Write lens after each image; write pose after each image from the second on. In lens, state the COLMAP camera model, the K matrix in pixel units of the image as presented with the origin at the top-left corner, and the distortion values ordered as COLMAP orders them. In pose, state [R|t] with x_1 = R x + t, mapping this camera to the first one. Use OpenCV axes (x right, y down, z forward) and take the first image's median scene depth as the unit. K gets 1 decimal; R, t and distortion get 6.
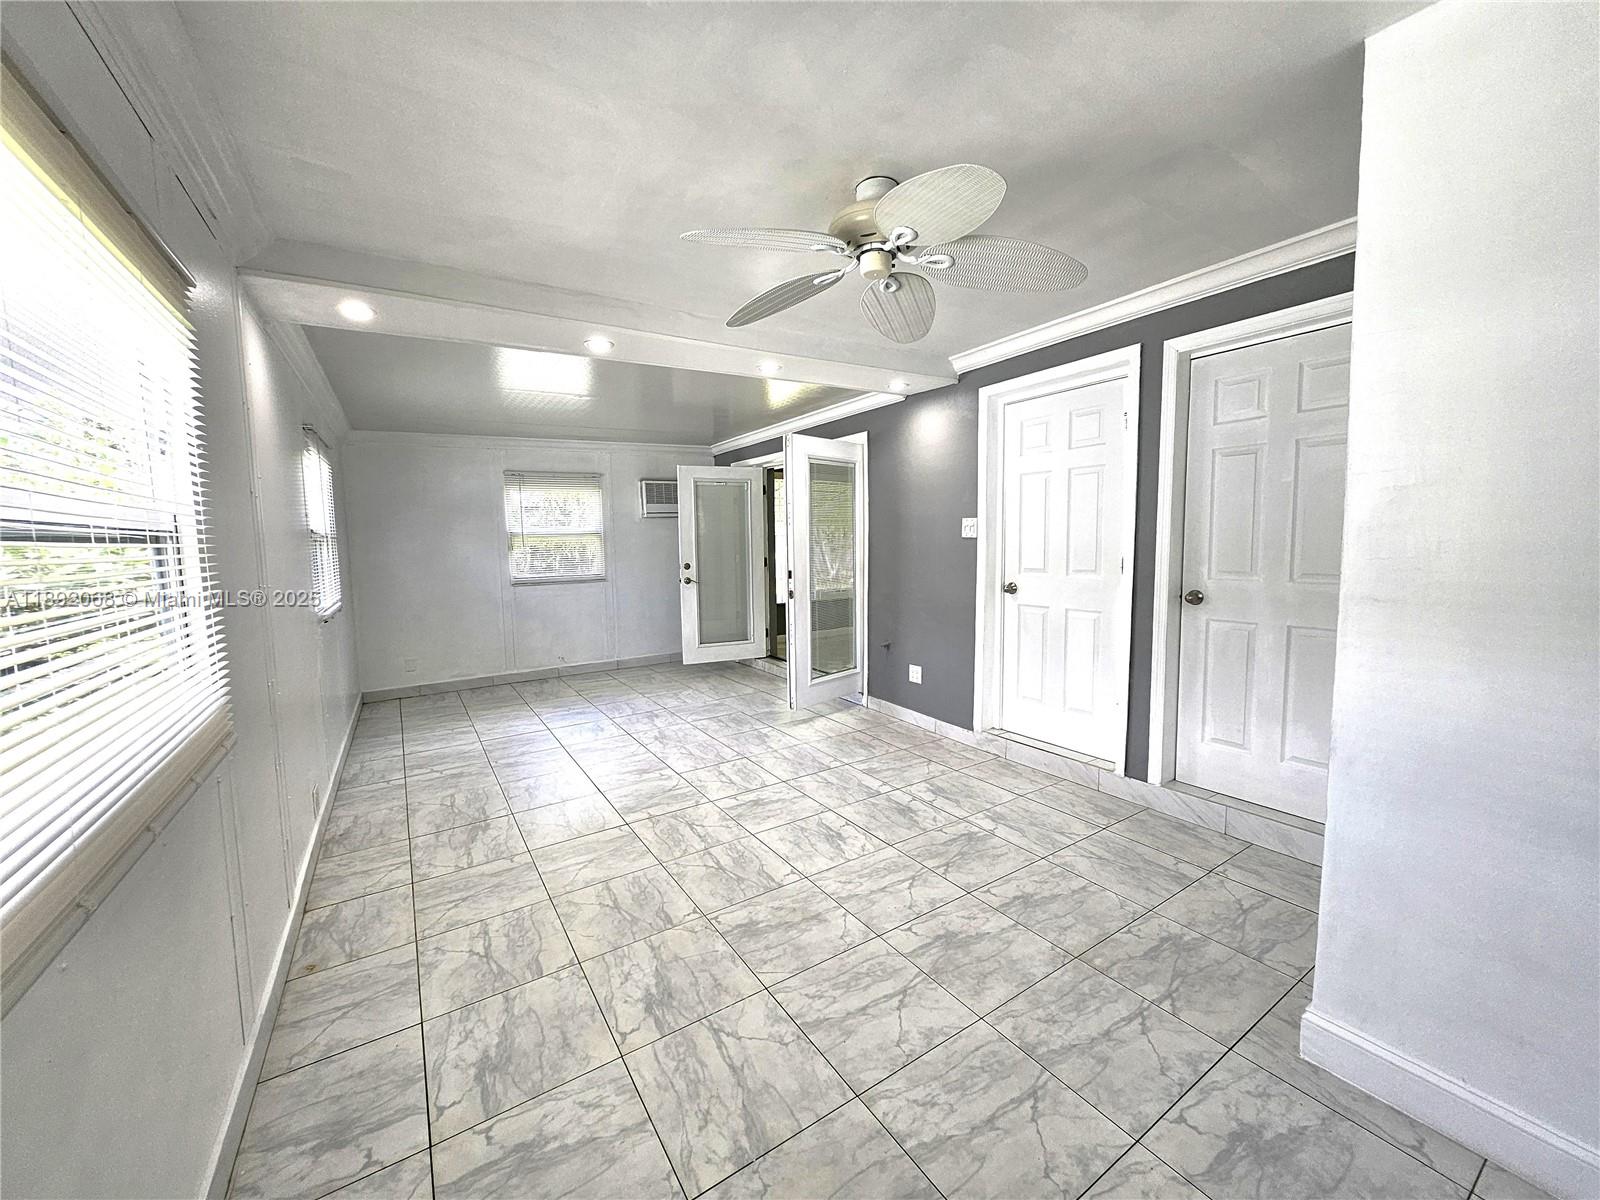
lens RADIAL K [[630.9, 0, 793.9], [0, 630.9, 594.9], [0, 0, 1]] dist [-0.003488, 0.000132]
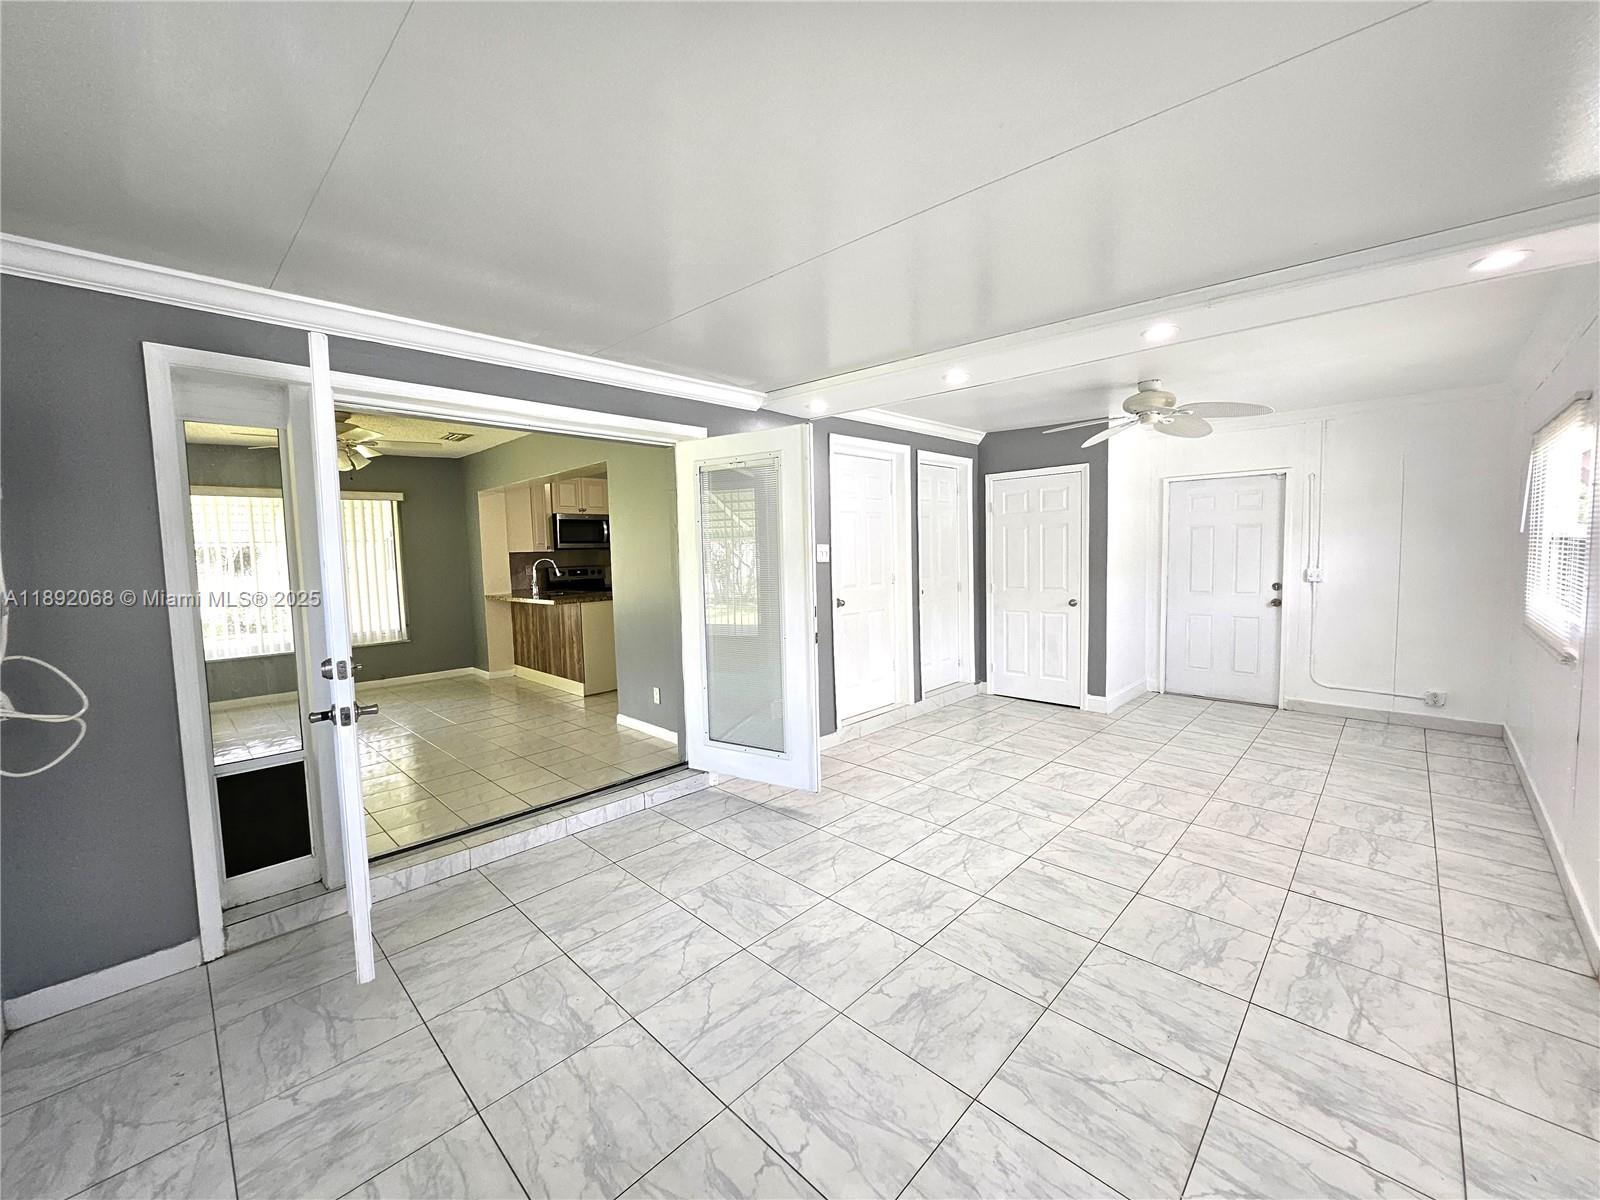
lens RADIAL K [[630.9, 0, 793.9], [0, 630.9, 594.9], [0, 0, 1]] dist [-0.003488, 0.000132]
pose [[-0.228190, -0.047863, 0.972440, -1.049624], [0.109614, 0.991178, 0.074507, -0.159360], [-0.967427, 0.123594, -0.220930, 1.717982]]
